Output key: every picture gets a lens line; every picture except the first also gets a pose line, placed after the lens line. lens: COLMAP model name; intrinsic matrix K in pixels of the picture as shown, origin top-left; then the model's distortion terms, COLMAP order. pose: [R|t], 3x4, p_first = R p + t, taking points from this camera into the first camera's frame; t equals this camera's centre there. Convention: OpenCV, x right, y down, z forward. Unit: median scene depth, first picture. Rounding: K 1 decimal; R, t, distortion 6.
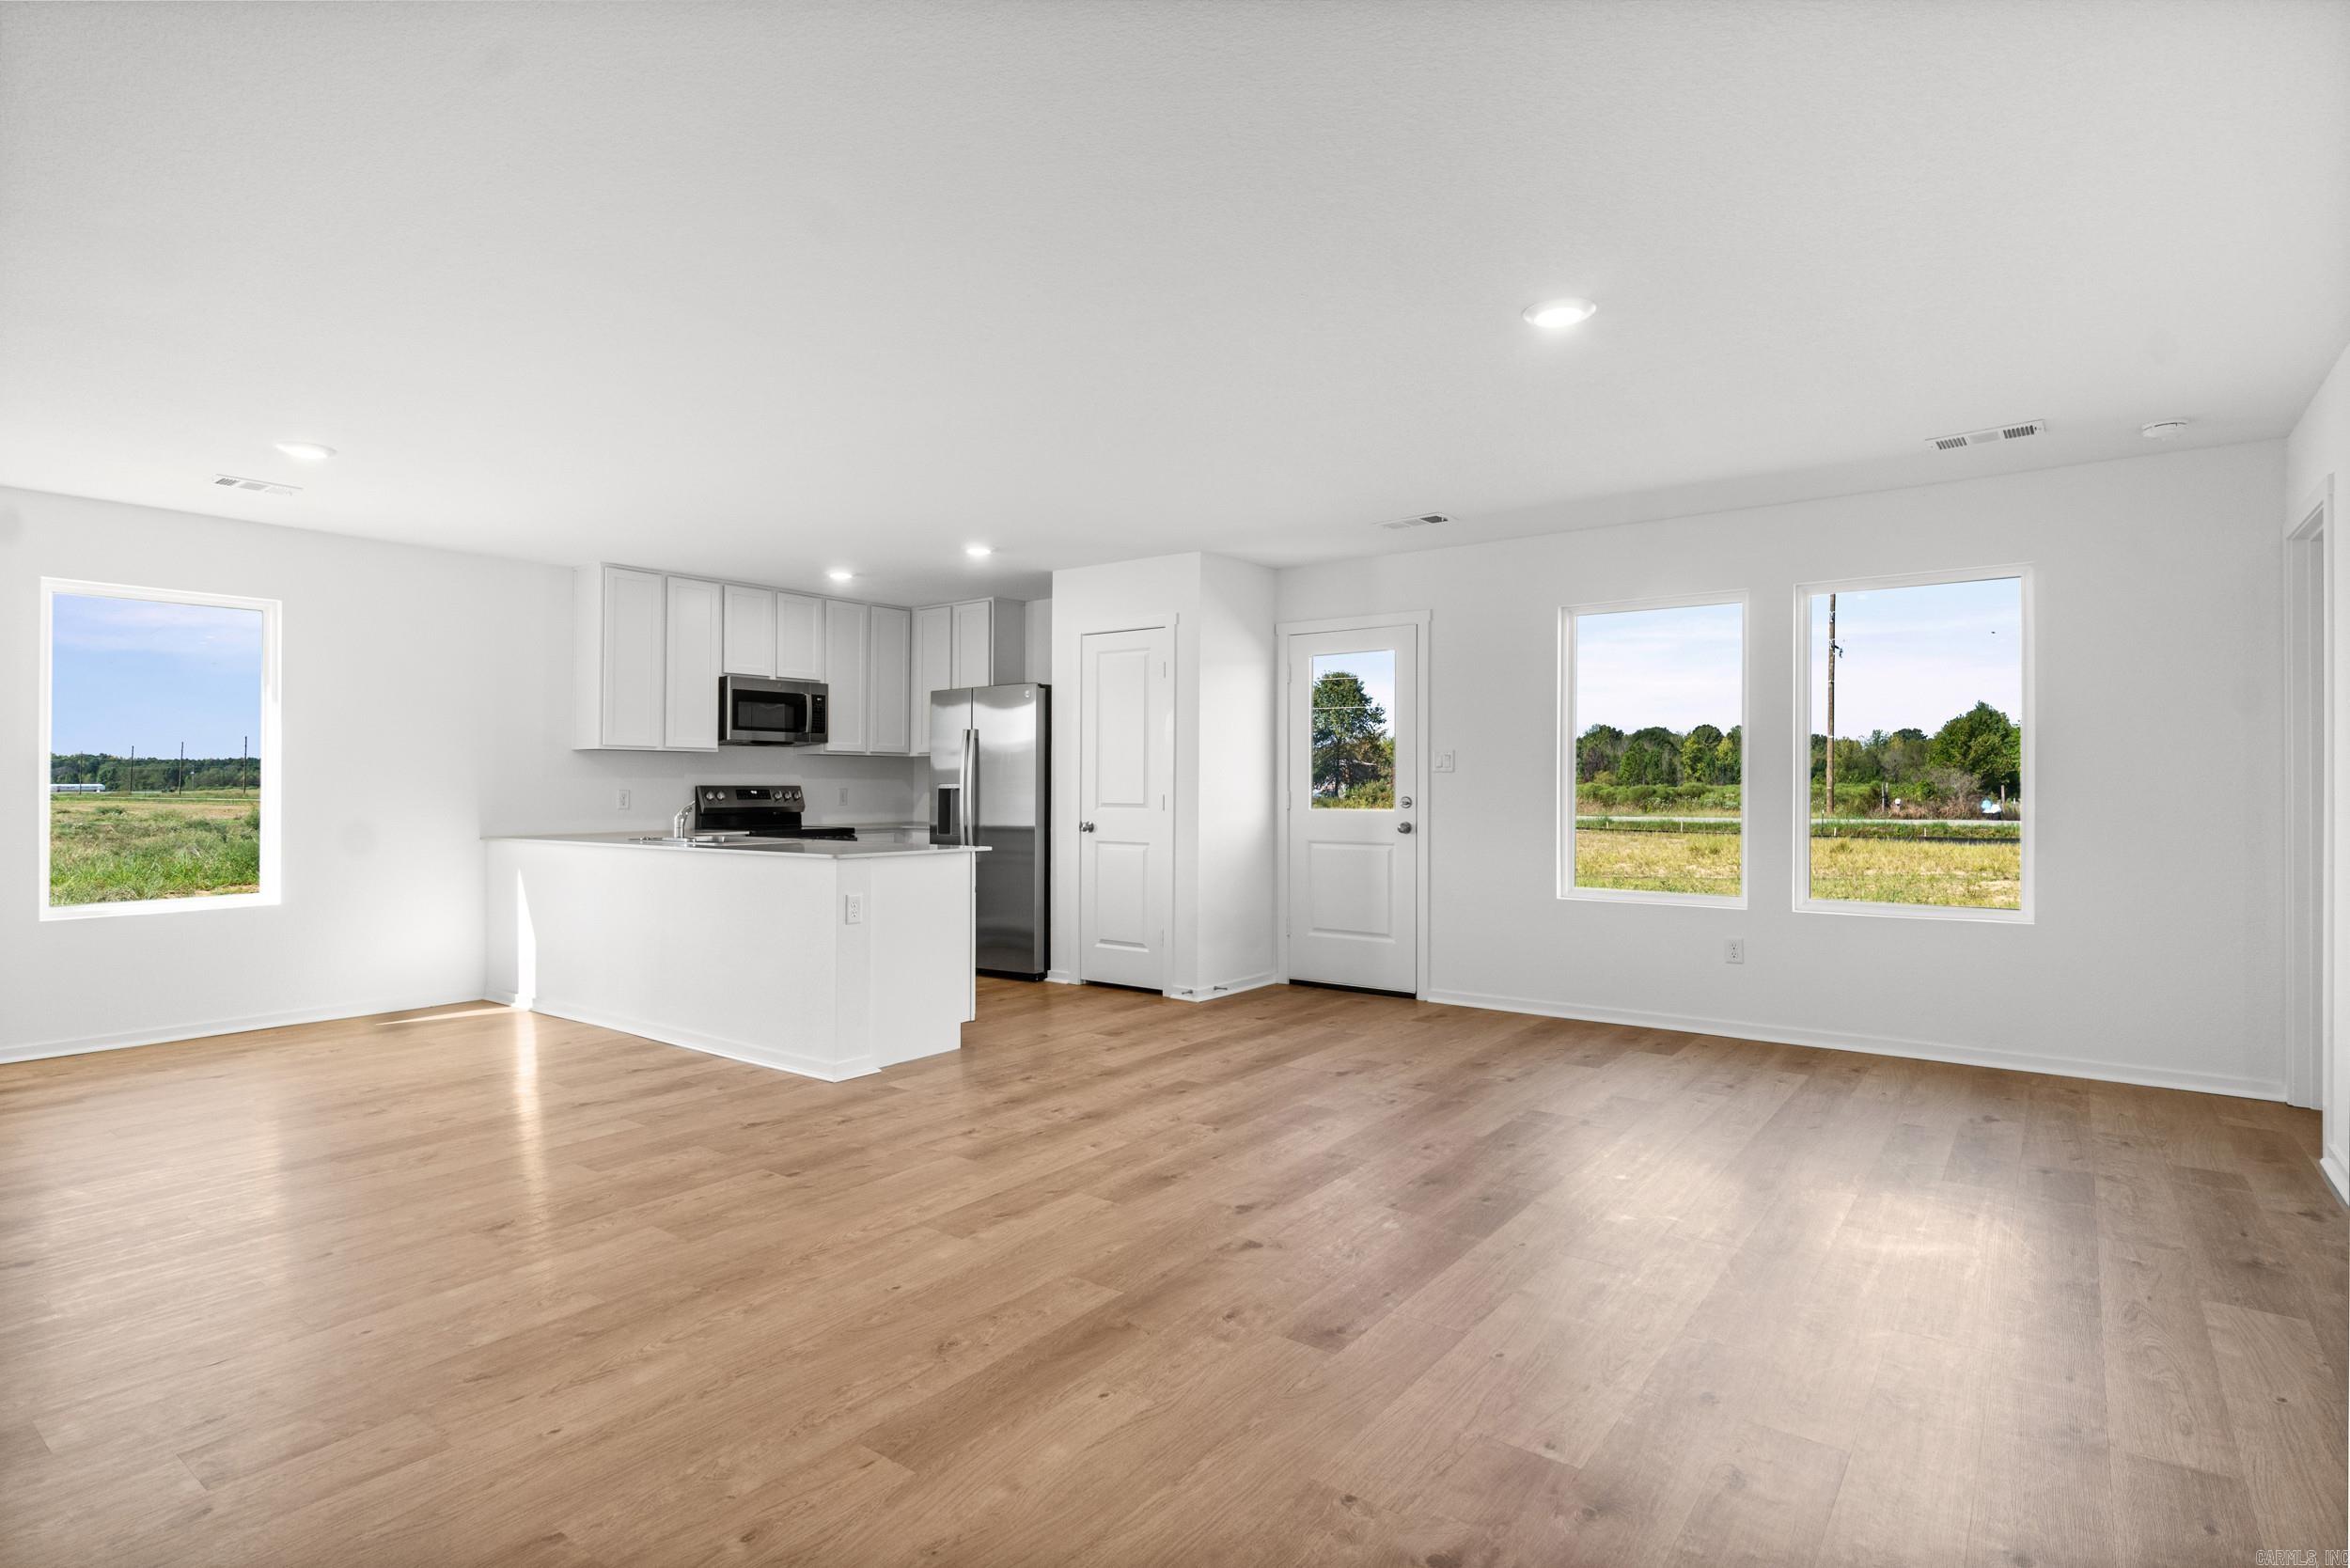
lens RADIAL K [[1191.0, 0, 1160.4], [0, 1191.0, 769.3], [0, 0, 1]] dist [-0.008725, 0.004878]
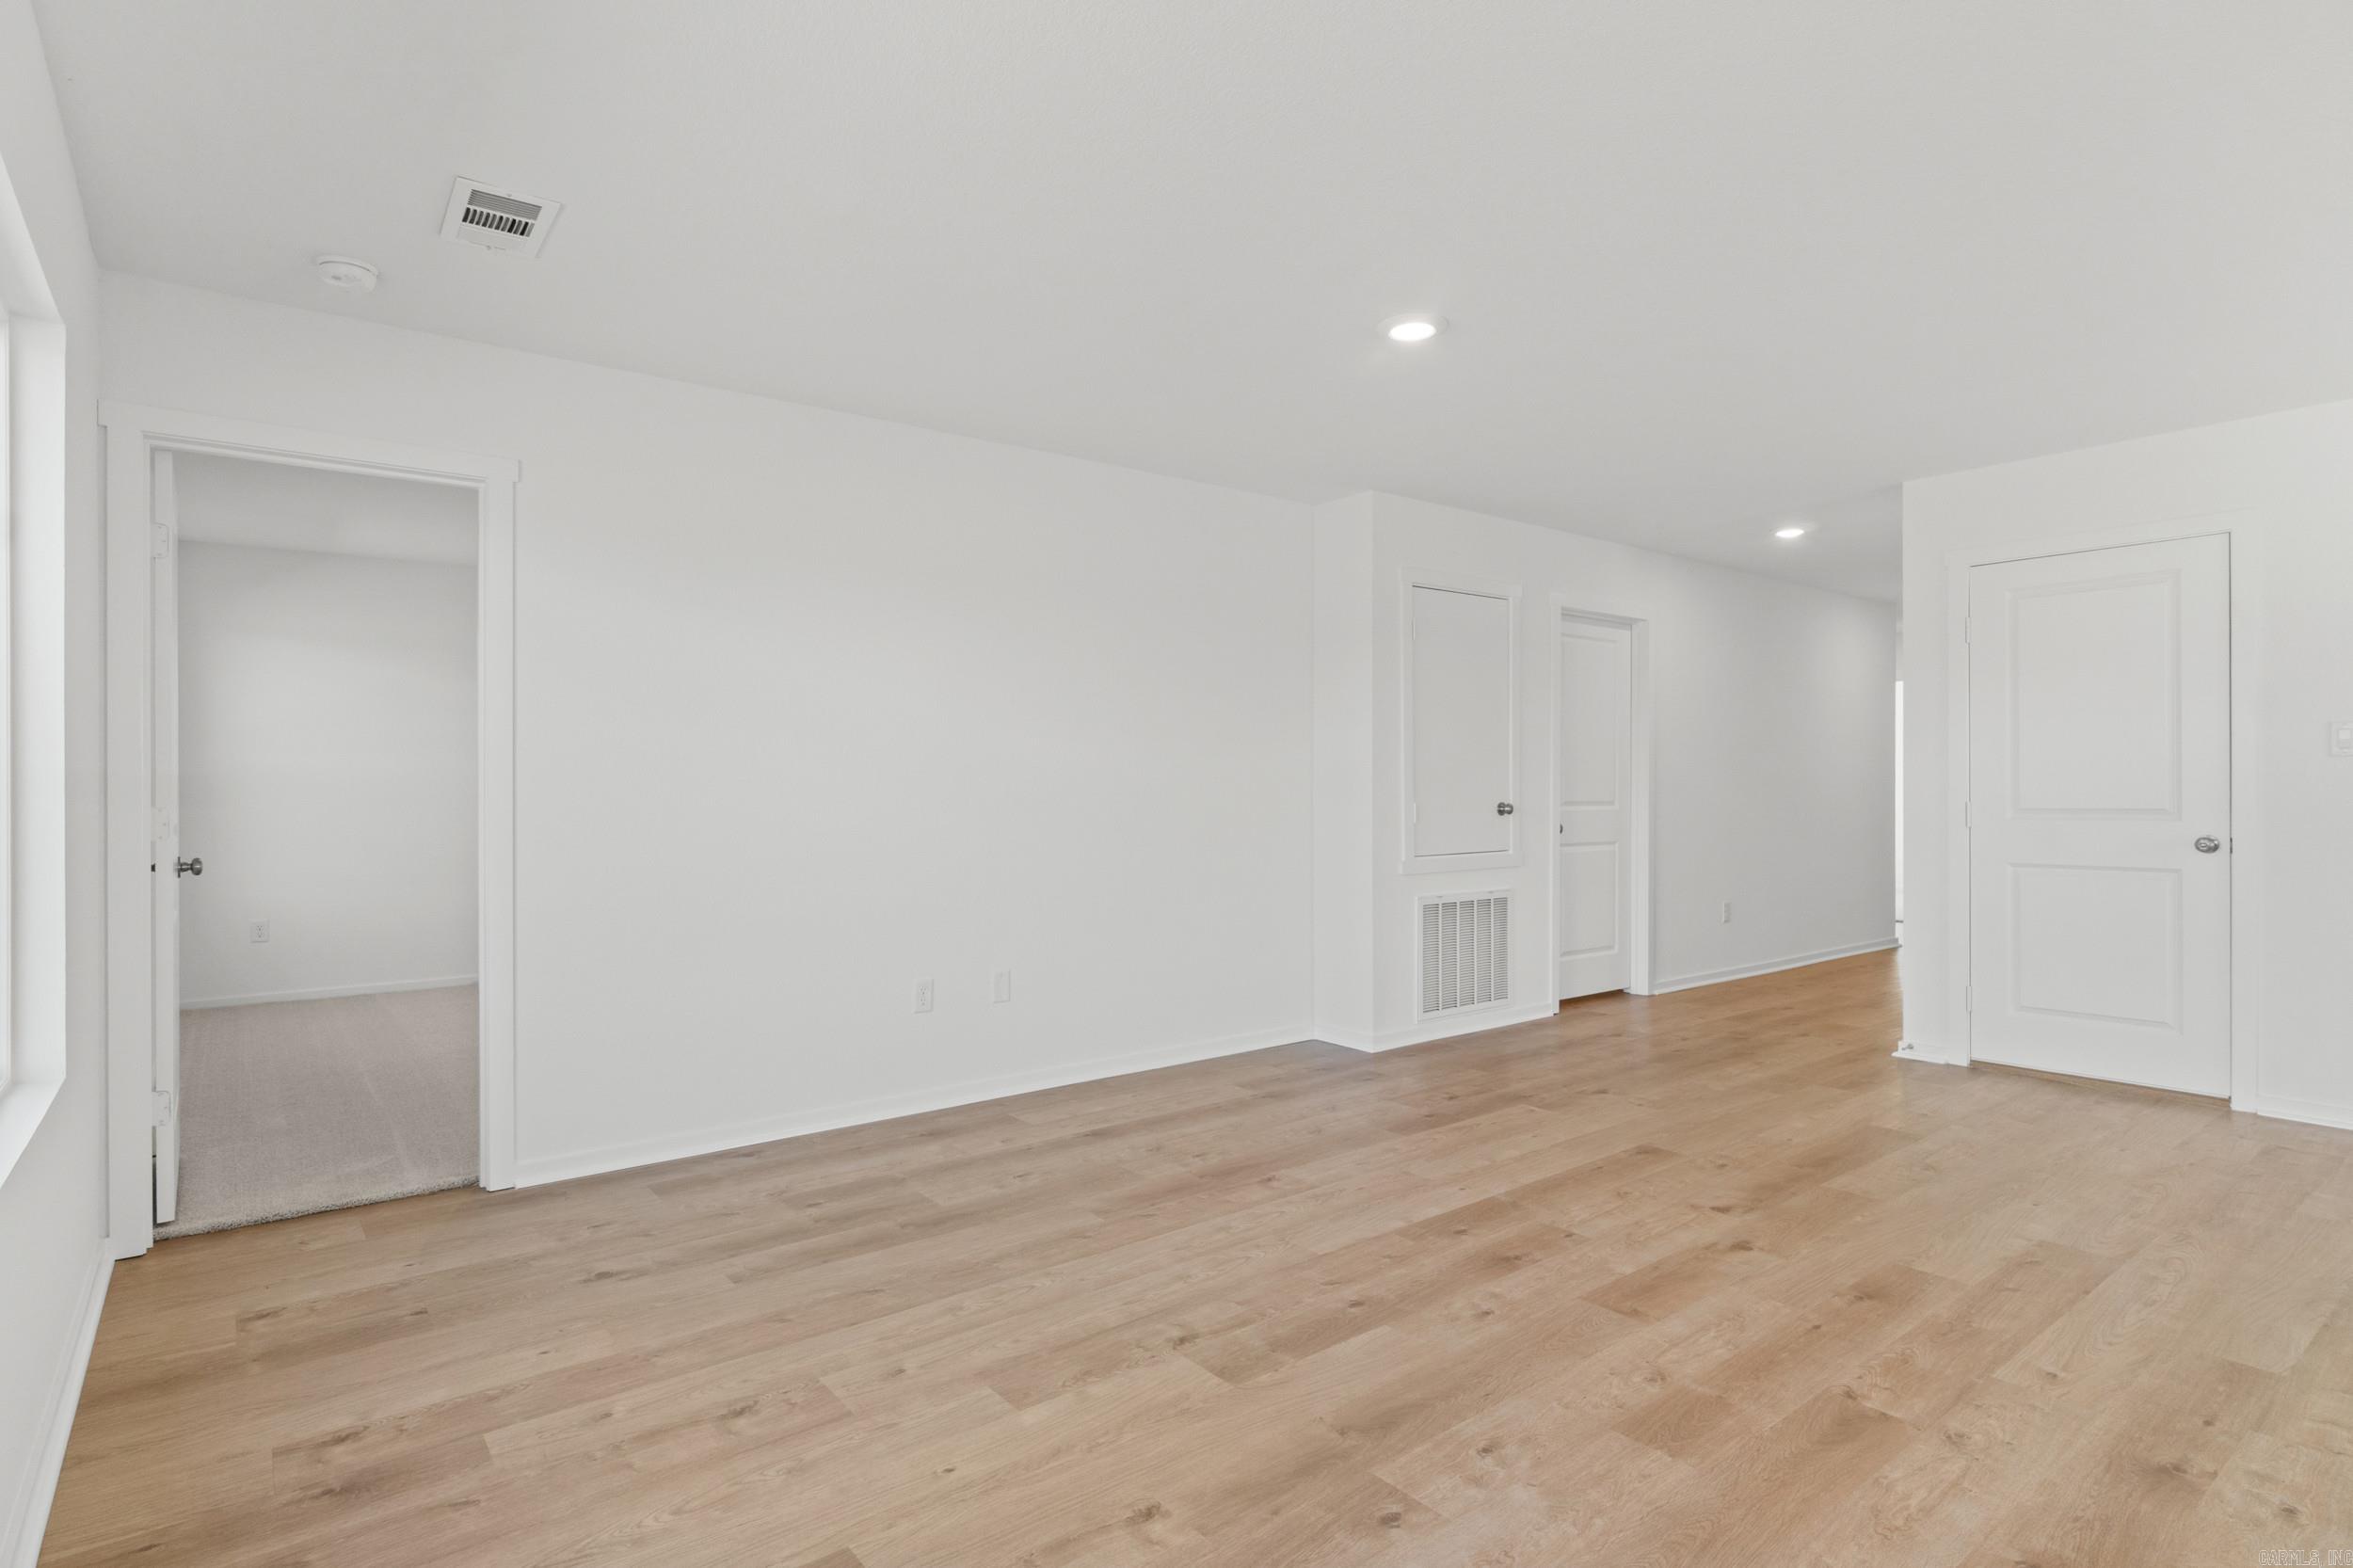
lens RADIAL K [[1192.4, 0, 1162.8], [0, 1192.4, 801.6], [0, 0, 1]] dist [-0.008725, 0.004878]
pose [[-0.966564, 0.001397, 0.256423, 0.123398], [0.000755, 0.999996, -0.002600, 0.013675], [-0.256426, -0.002319, -0.966561, 0.927689]]
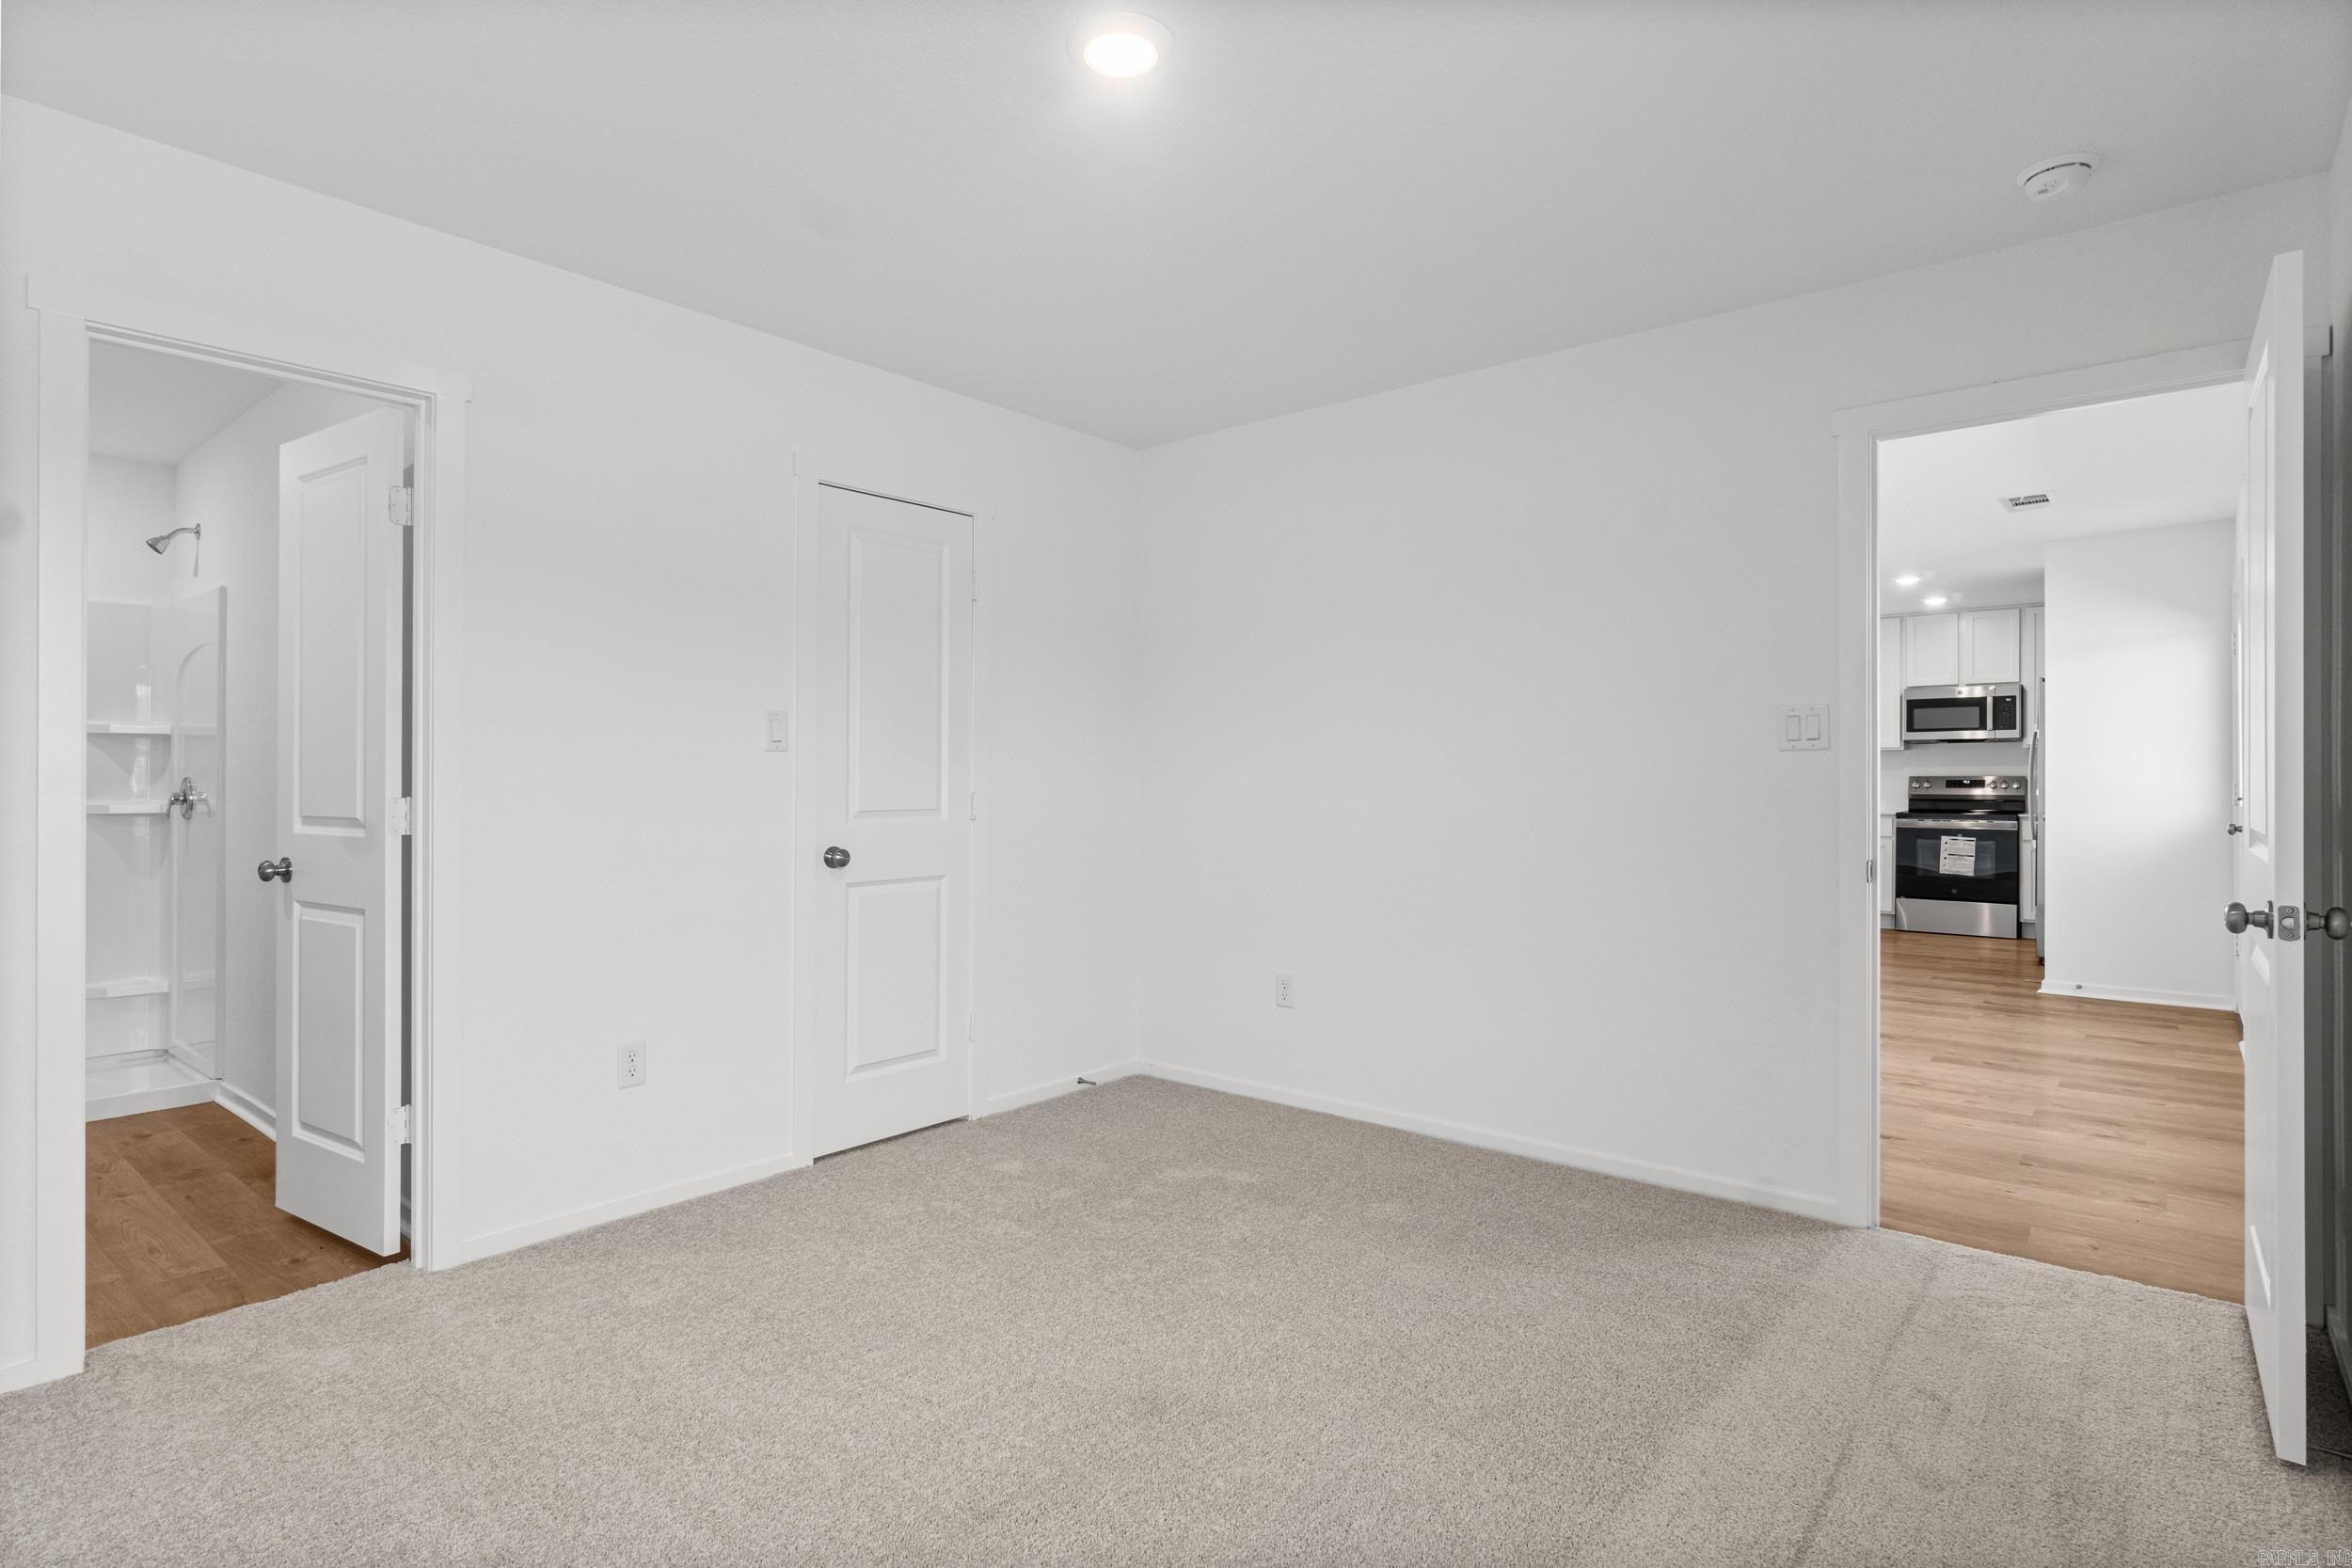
lens RADIAL K [[1191.8, 0, 1145.5], [0, 1191.8, 790.2], [0, 0, 1]] dist [-0.008725, 0.004878]
pose [[-0.060348, 0.010357, -0.998124, 0.977034], [0.019034, 0.999776, 0.009223, 0.001227], [0.997996, -0.018442, -0.060531, 0.281338]]
